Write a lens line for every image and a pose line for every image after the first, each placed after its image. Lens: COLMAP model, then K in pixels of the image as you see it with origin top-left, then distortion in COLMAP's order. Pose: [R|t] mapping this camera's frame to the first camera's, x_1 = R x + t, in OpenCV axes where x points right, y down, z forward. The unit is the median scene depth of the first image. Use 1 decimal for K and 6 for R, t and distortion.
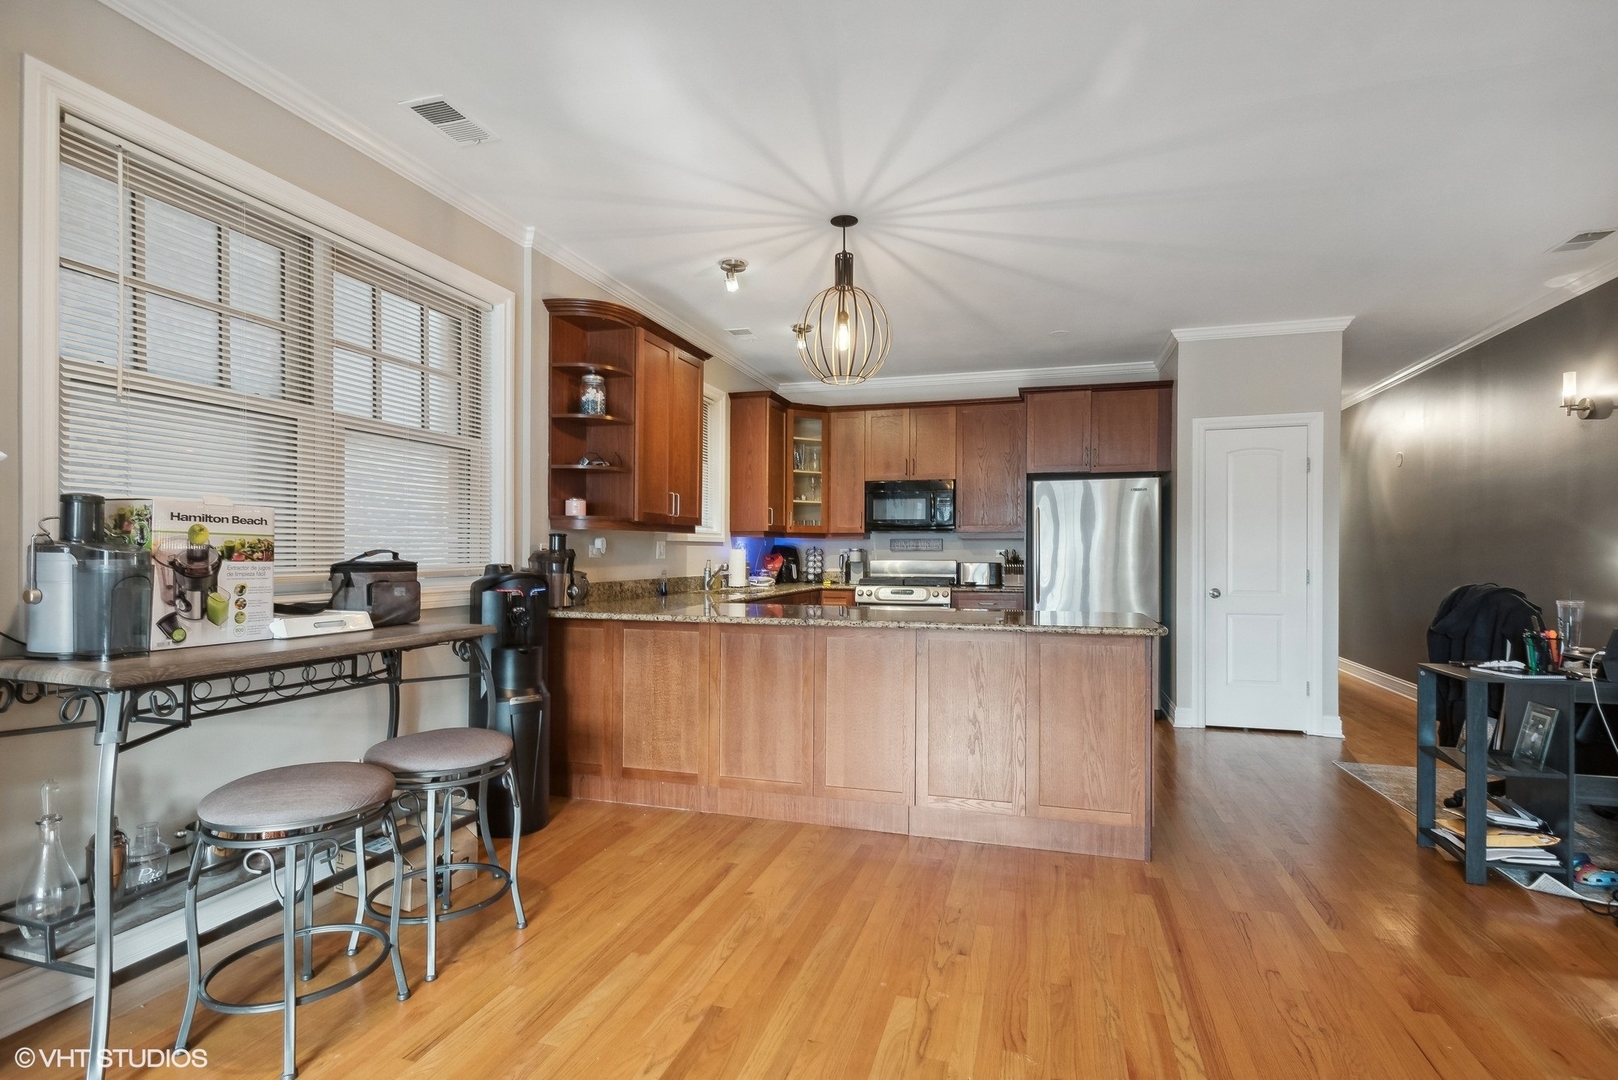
lens RADIAL K [[784.9, 0, 818.1], [0, 784.9, 550.0], [0, 0, 1]] dist [0.013427, -0.001915]
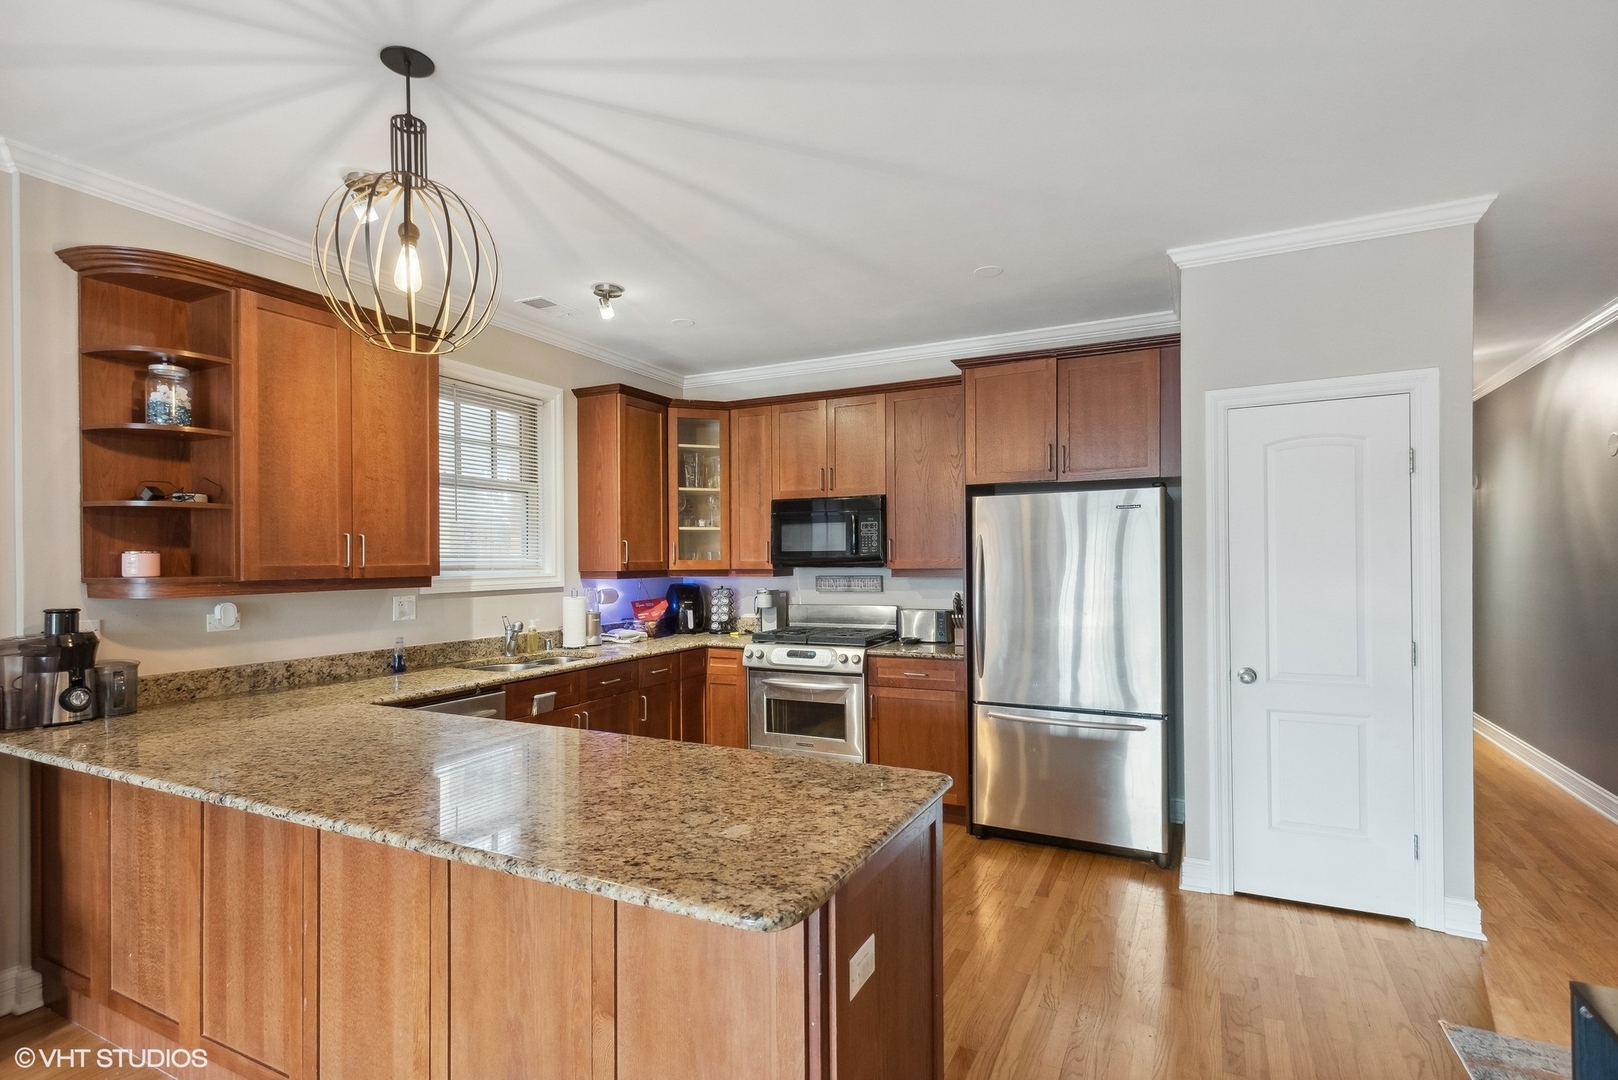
lens RADIAL K [[784.9, 0, 811.1], [0, 784.9, 555.5], [0, 0, 1]] dist [0.013427, -0.001915]
pose [[0.983249, -0.011352, -0.181915, 0.256110], [0.011223, 0.999936, -0.001742, -0.036817], [0.181923, -0.000329, 0.983313, 0.304361]]
